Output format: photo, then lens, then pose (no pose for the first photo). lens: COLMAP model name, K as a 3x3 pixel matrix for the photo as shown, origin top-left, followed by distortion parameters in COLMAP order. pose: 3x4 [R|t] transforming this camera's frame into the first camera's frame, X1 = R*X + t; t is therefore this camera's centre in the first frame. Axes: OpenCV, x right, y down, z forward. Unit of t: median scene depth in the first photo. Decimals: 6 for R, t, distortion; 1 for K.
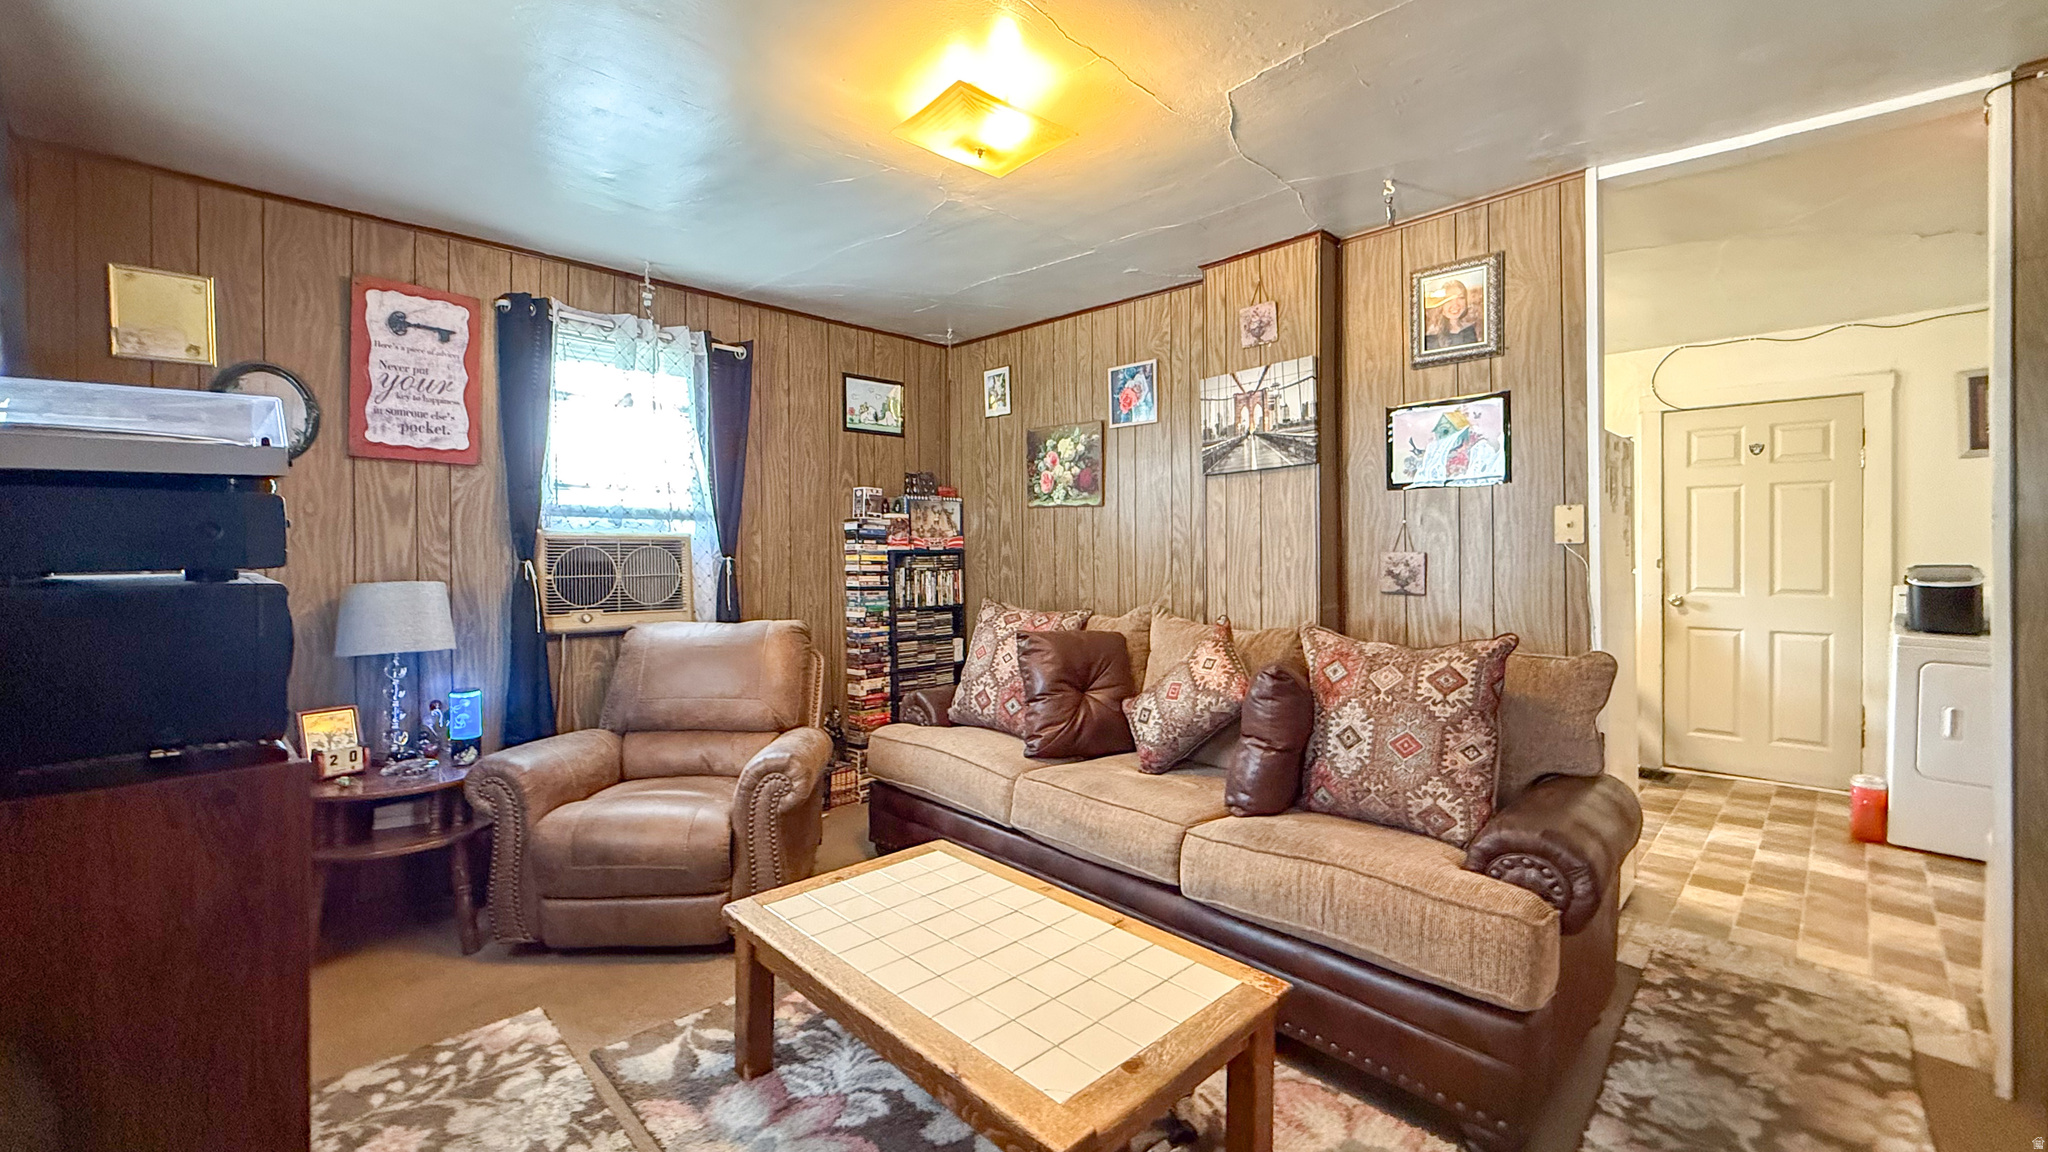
lens RADIAL K [[830.4, 0, 1024.0], [0, 830.4, 576.0], [0, 0, 1]] dist [0.000732, -0.000122]
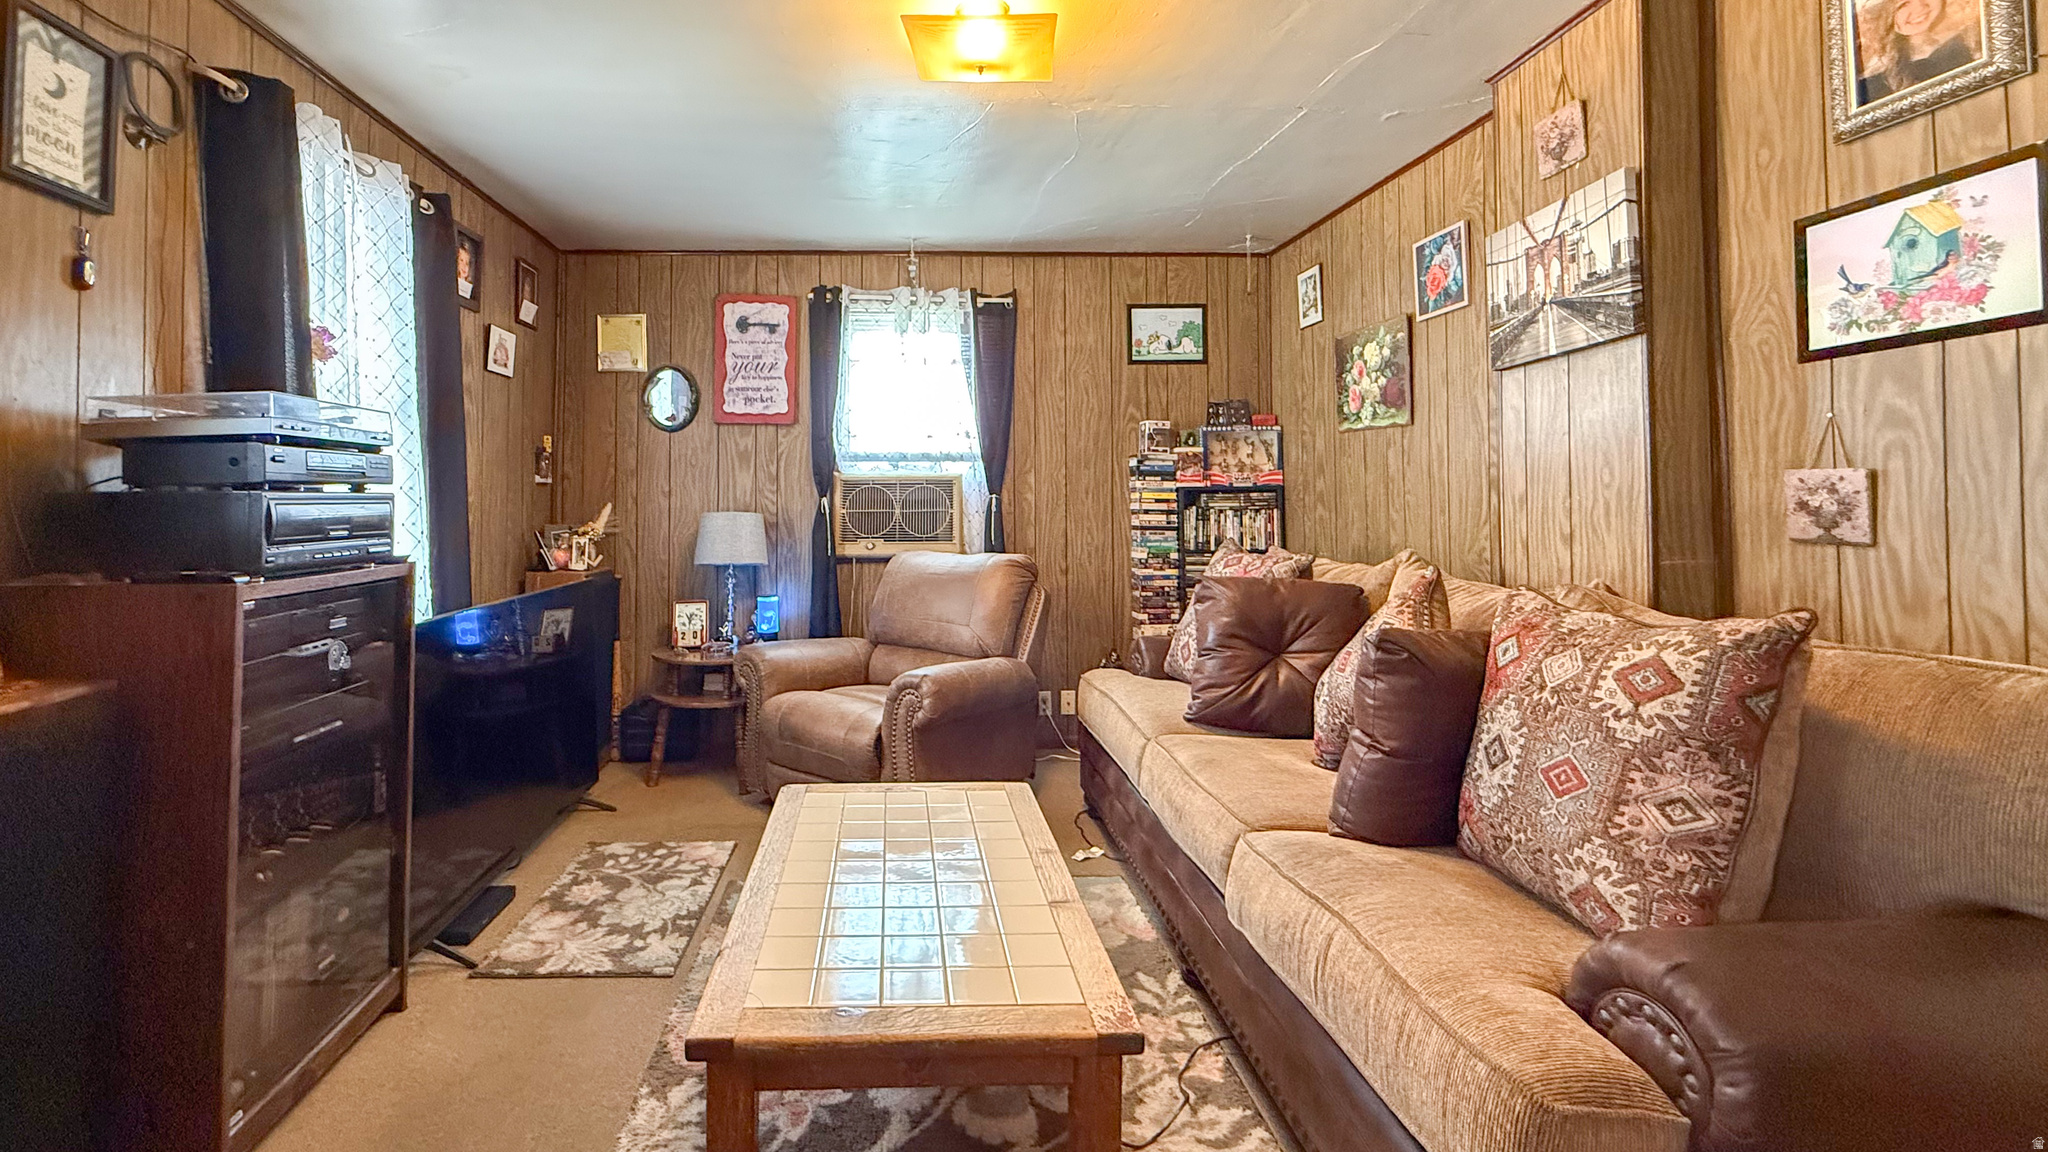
lens RADIAL K [[895.3, 0, 1022.9], [0, 895.3, 507.5], [0, 0, 1]] dist [0.001003, -0.000441]
pose [[0.738967, -0.003903, -0.673731, 0.457135], [-0.013592, 0.999693, -0.020700, 0.017463], [0.673605, 0.024454, 0.738687, 0.177271]]
